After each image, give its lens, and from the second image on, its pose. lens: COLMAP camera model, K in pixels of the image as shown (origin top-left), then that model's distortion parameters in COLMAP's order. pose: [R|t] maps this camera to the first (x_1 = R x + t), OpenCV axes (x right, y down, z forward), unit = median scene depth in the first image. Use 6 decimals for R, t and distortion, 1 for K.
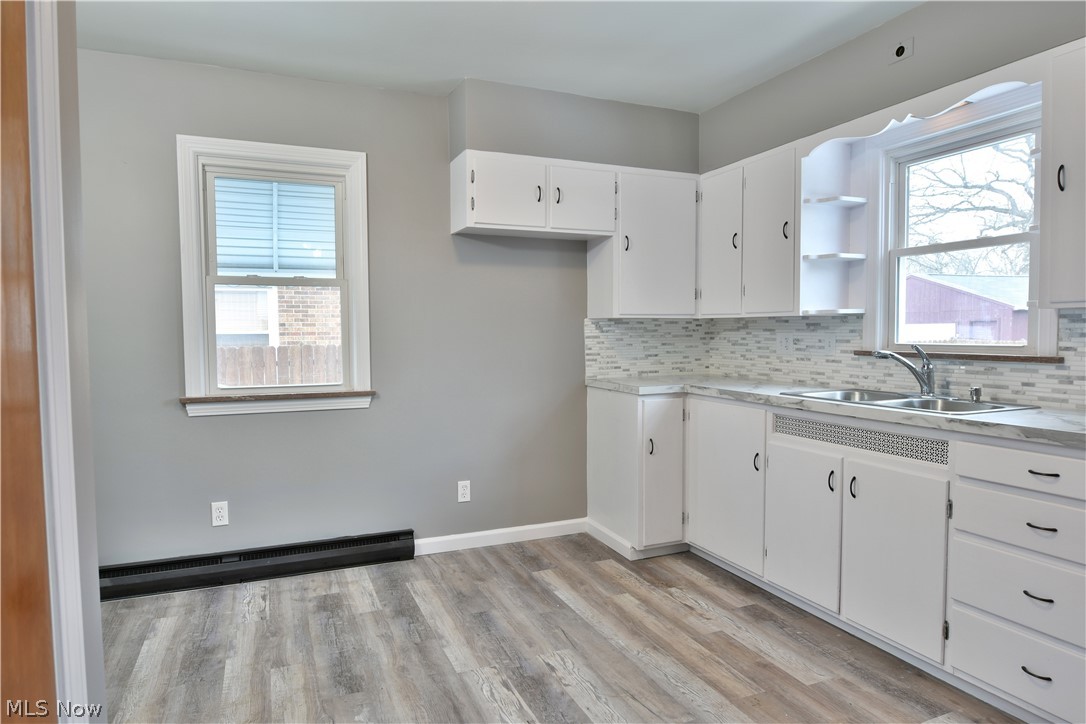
lens RADIAL K [[662.8, 0, 545.8], [0, 662.8, 365.1], [0, 0, 1]] dist [-0.009743, -0.002949]
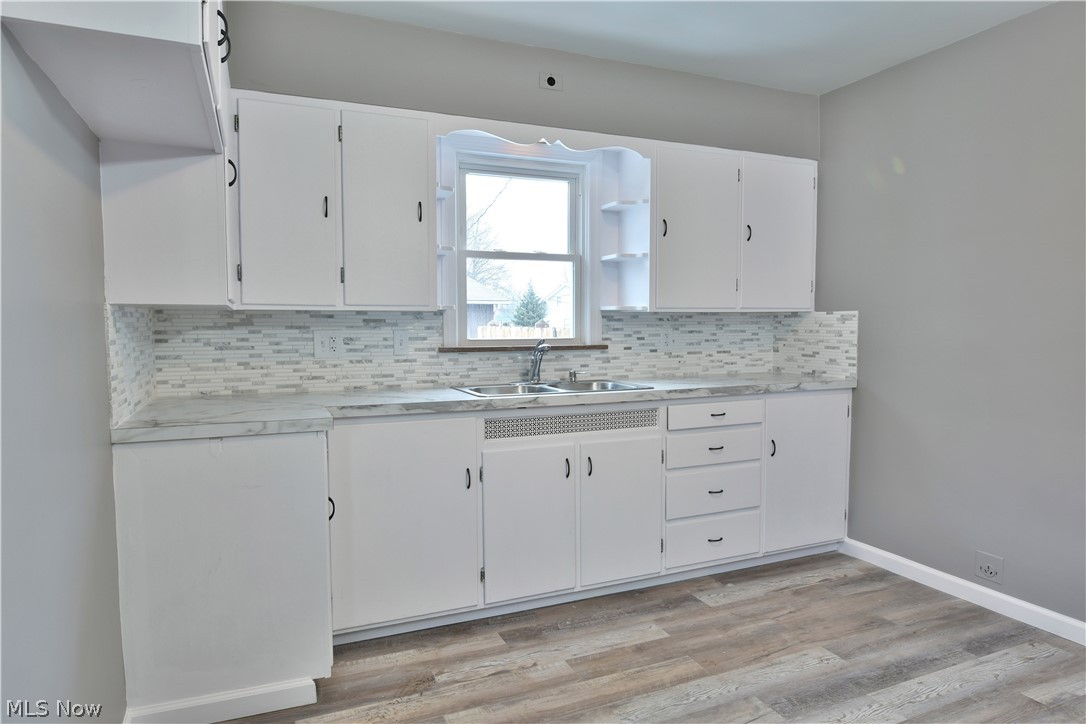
lens RADIAL K [[662.8, 0, 545.8], [0, 662.8, 365.1], [0, 0, 1]] dist [-0.009743, -0.002949]
pose [[-0.007420, -0.058184, 0.998278, -0.537045], [0.055221, 0.996759, 0.058506, -0.047306], [-0.998447, 0.055560, -0.004183, 0.887394]]
